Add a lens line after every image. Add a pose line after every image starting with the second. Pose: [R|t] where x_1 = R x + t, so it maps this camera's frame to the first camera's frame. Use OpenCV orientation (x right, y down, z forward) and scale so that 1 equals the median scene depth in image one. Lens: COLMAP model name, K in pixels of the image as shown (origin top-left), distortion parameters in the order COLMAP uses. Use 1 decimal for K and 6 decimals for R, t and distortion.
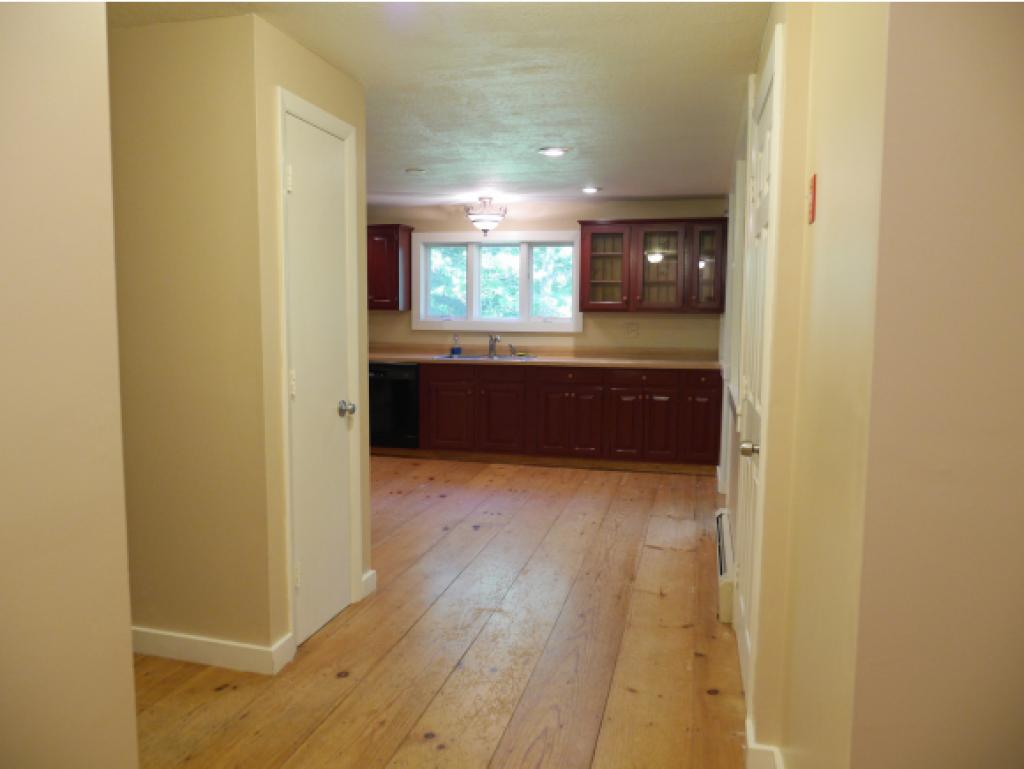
lens RADIAL K [[729.0, 0, 512.0], [0, 729.0, 384.5], [0, 0, 1]] dist [-0.018529, -0.002249]
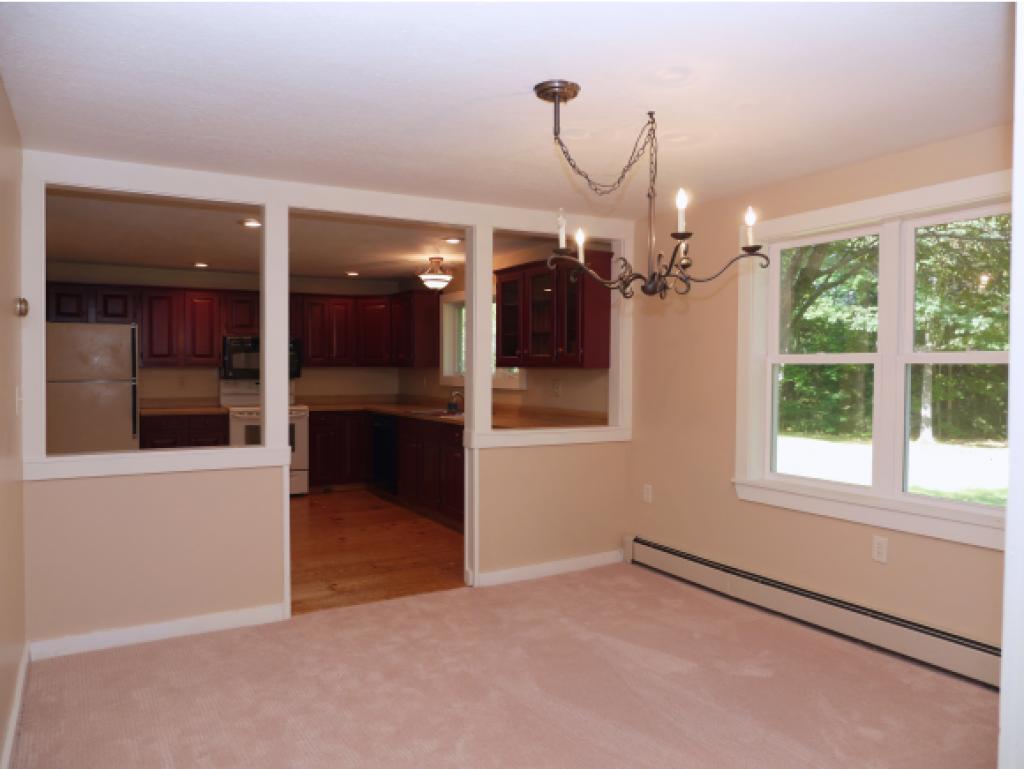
lens RADIAL K [[729.0, 0, 512.0], [0, 729.0, 384.5], [0, 0, 1]] dist [-0.018529, -0.002249]
pose [[0.703294, 0.016899, -0.710698, 0.753146], [-0.070775, 0.996415, -0.046344, -0.037577], [0.707368, 0.082893, 0.701969, 0.357125]]
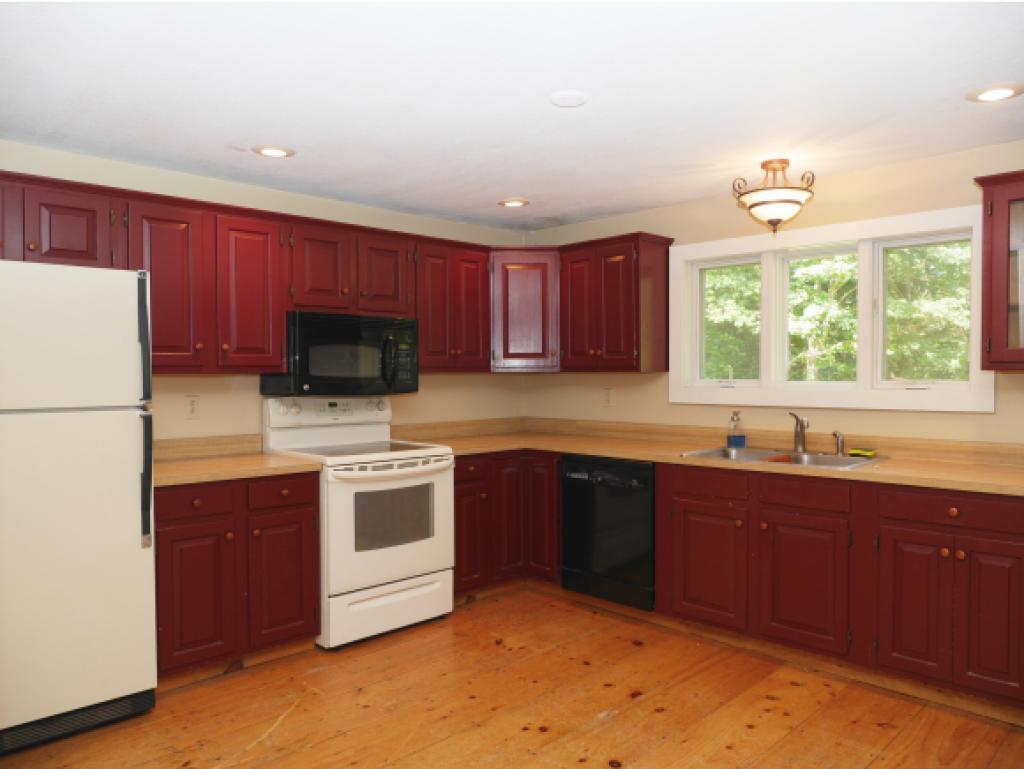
lens RADIAL K [[729.0, 0, 512.0], [0, 729.0, 384.5], [0, 0, 1]] dist [-0.018529, -0.002249]
pose [[0.856480, -0.000079, -0.516180, 0.072864], [-0.042899, 0.996530, -0.071333, -0.044501], [0.514394, 0.083239, 0.853504, 0.442841]]
